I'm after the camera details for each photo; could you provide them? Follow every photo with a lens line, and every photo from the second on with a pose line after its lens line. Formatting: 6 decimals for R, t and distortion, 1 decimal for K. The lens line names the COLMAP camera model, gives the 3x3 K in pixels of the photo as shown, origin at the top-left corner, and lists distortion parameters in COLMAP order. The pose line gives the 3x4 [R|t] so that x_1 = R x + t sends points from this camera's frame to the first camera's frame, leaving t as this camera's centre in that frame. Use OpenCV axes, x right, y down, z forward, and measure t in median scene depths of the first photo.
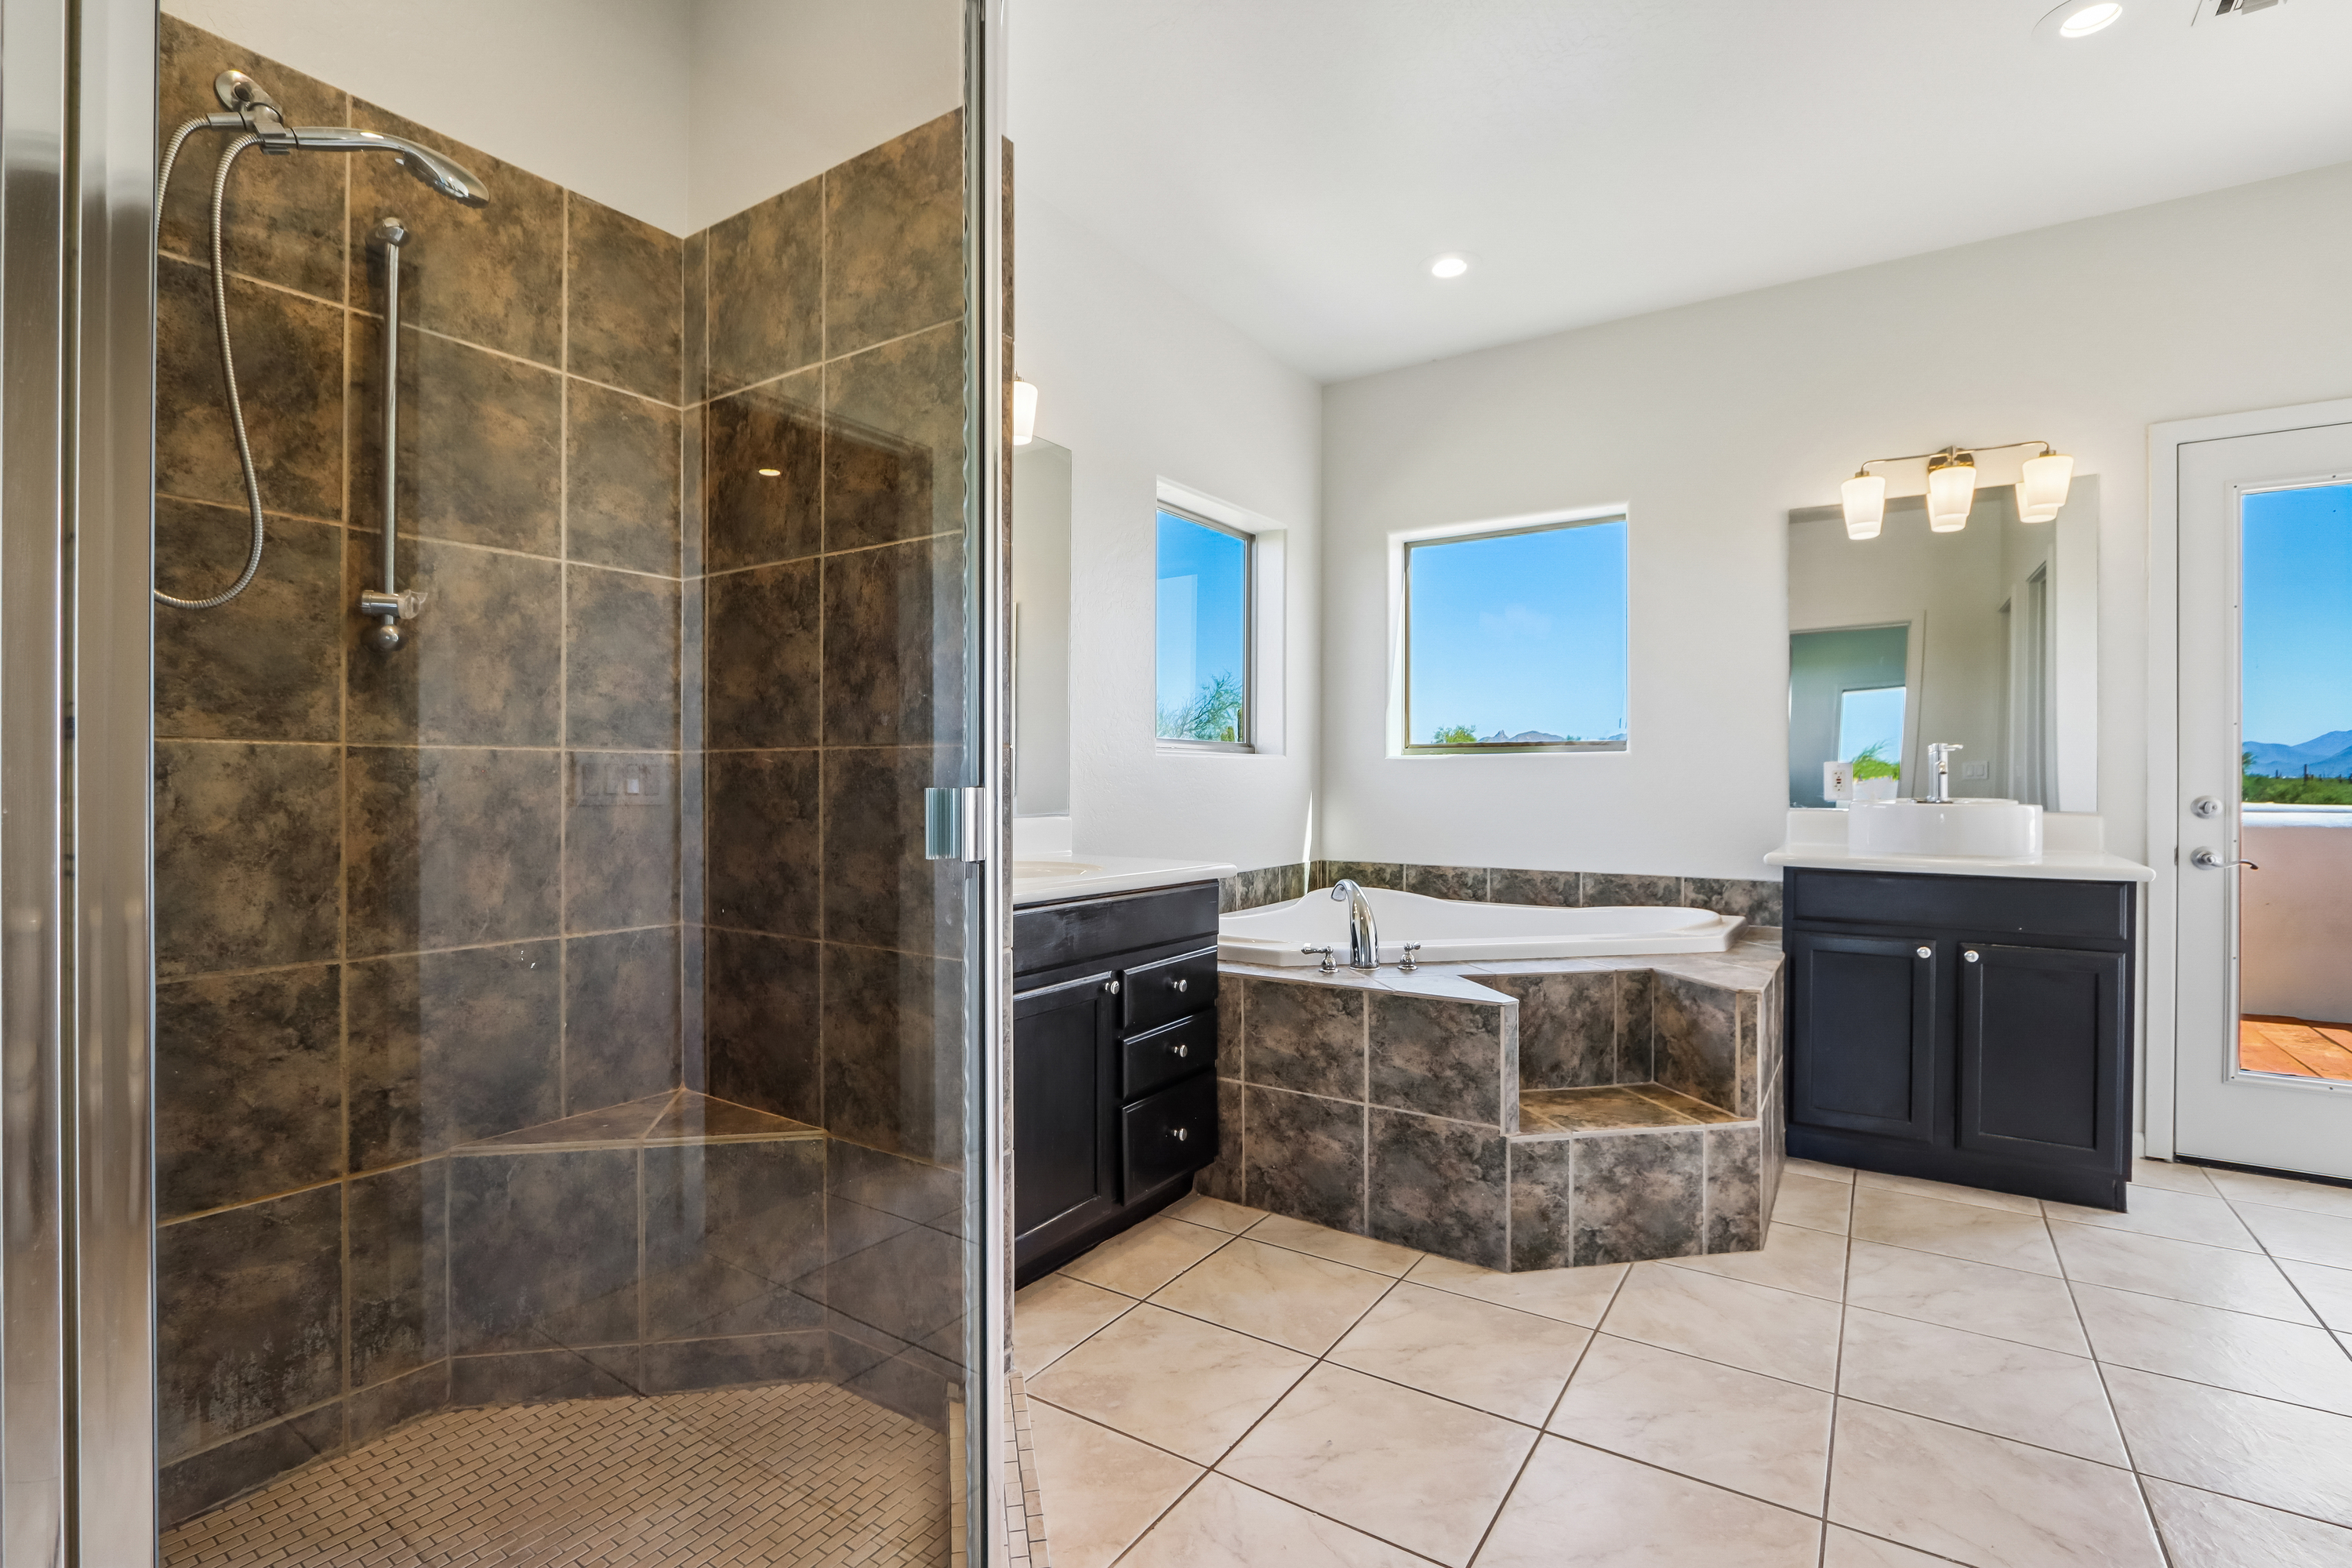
lens RADIAL K [[1100.7, 0, 1145.6], [0, 1100.7, 780.1], [0, 0, 1]] dist [-0.012464, 0.000876]
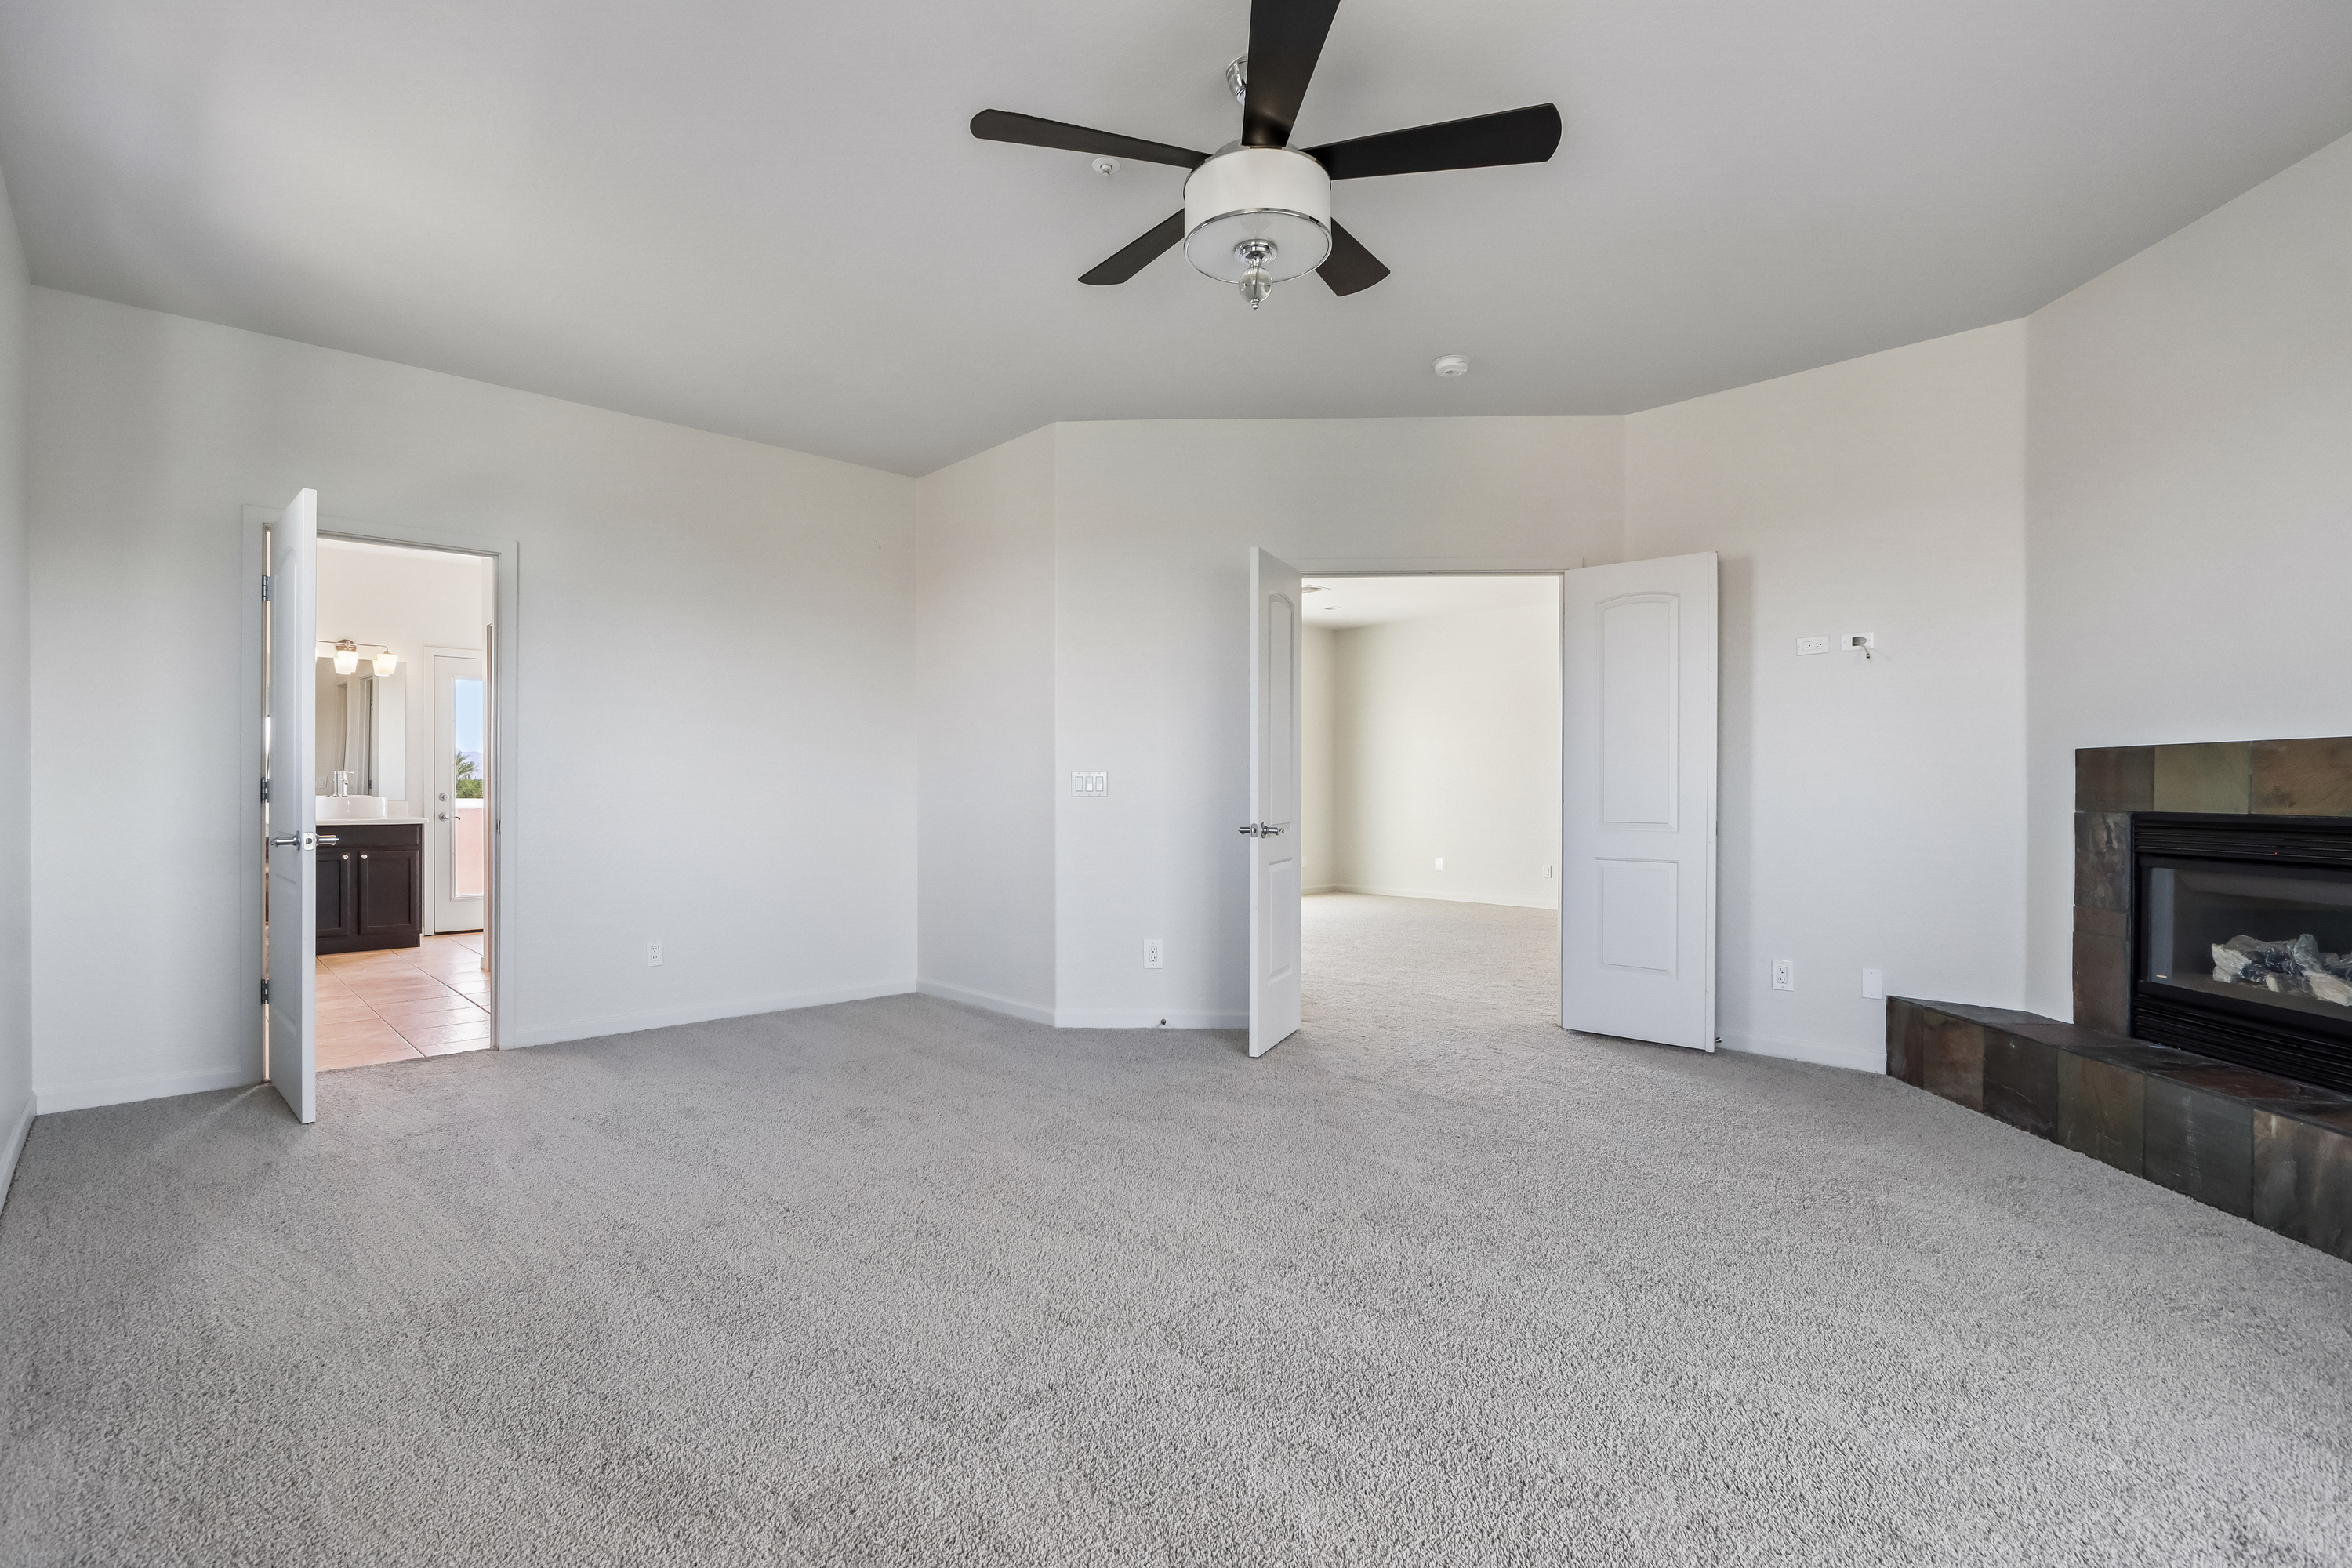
lens RADIAL K [[1100.7, 0, 1145.6], [0, 1100.7, 780.1], [0, 0, 1]] dist [-0.012464, 0.000876]
pose [[0.221886, 0.002142, 0.975070, -1.112635], [0.008629, 0.999954, -0.004160, 0.011064], [-0.975034, 0.009337, 0.221858, -1.121043]]
